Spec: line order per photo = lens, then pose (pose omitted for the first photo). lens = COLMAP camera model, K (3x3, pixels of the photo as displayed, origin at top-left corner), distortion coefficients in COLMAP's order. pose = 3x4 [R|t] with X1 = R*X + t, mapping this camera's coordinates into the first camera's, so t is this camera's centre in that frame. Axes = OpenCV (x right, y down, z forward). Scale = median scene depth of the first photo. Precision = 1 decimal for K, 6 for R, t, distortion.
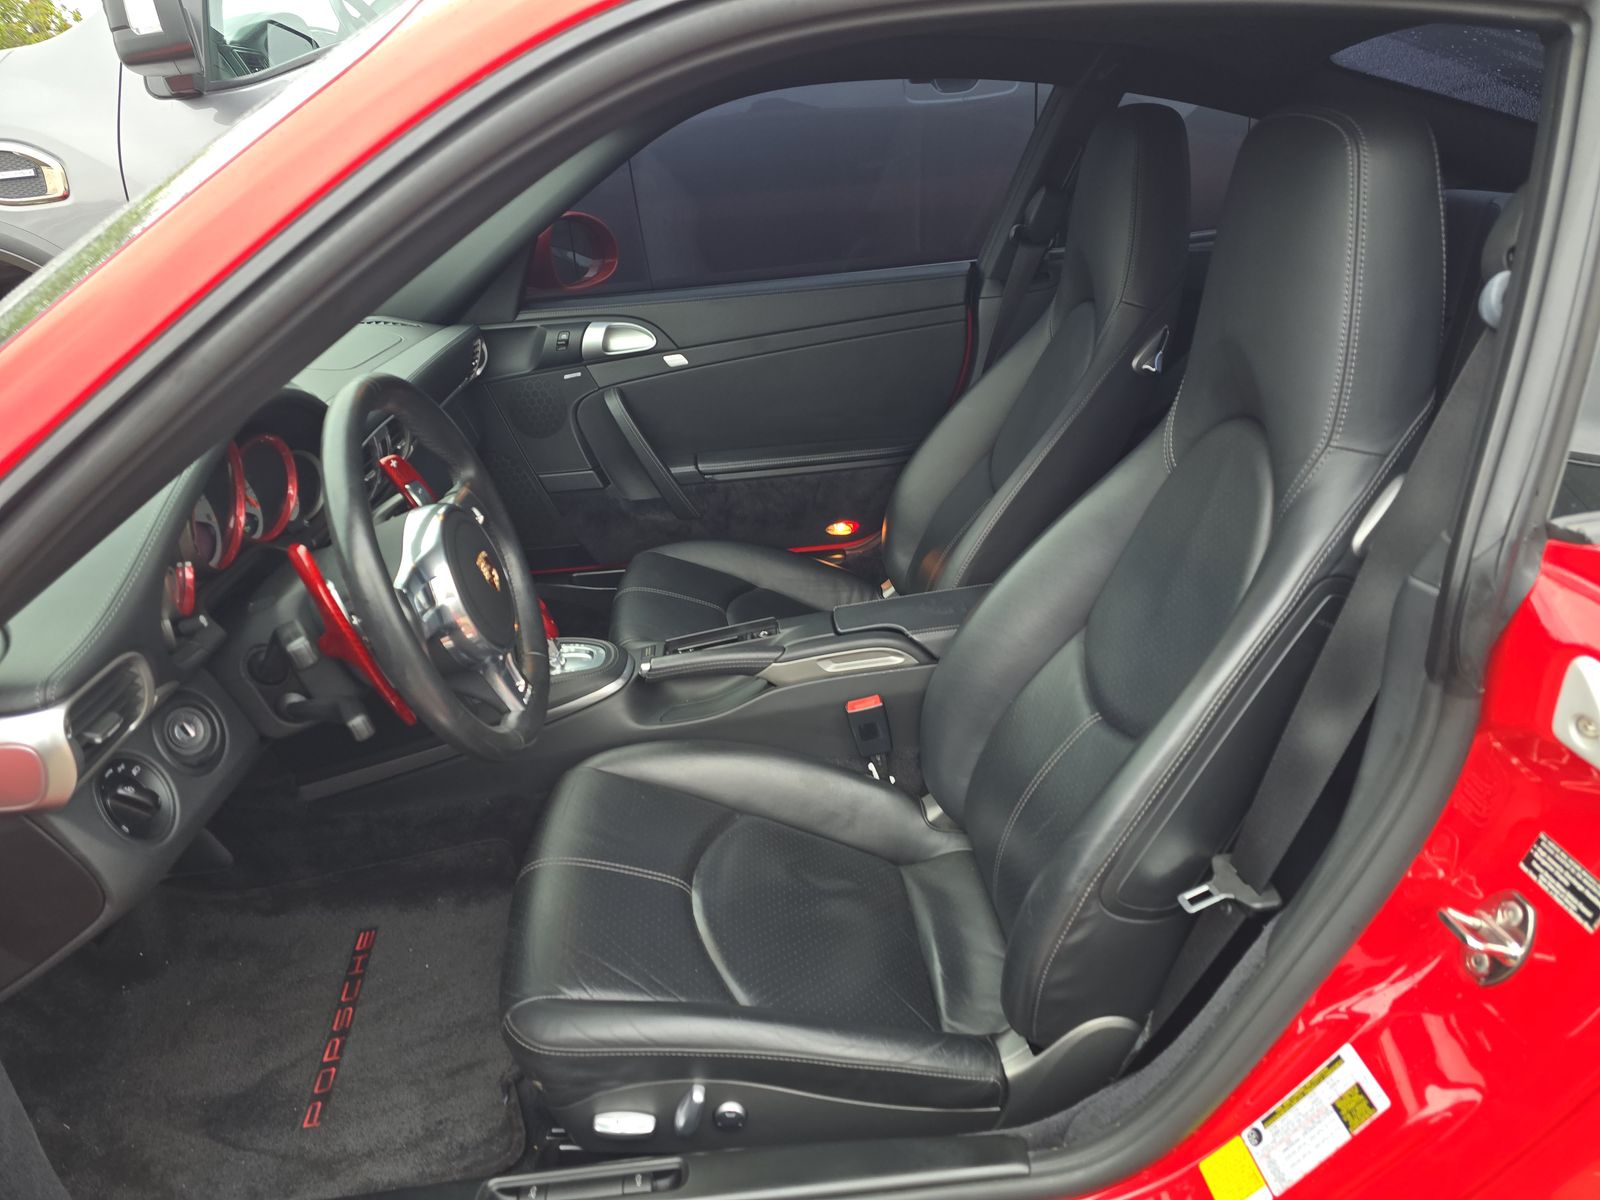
lens RADIAL K [[1077.4, 0, 802.6], [0, 1077.4, 602.8], [0, 0, 1]] dist [0.052343, -0.044670]
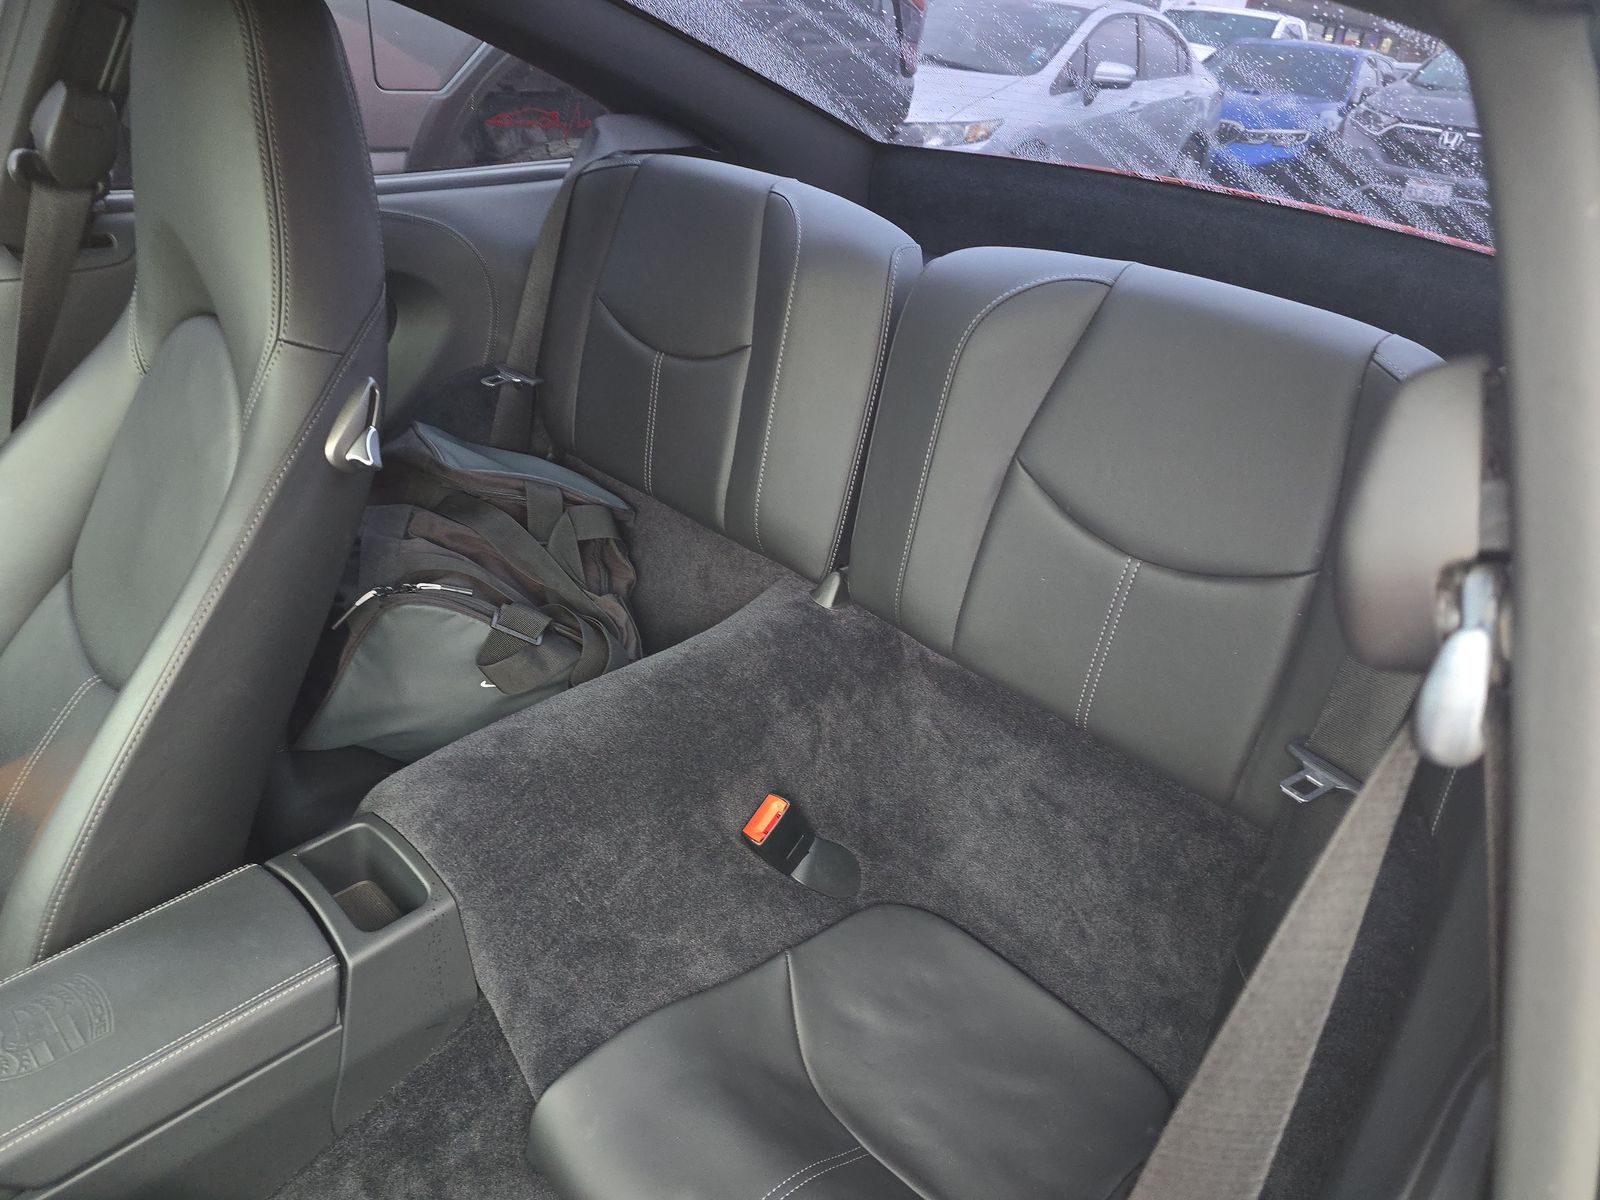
lens RADIAL K [[1077.4, 0, 802.6], [0, 1077.4, 602.8], [0, 0, 1]] dist [0.052343, -0.044670]
pose [[0.735974, -0.194073, 0.648597, 0.093438], [0.140689, 0.980960, 0.133881, -0.154970], [-0.662230, -0.007283, 0.749265, 0.362214]]
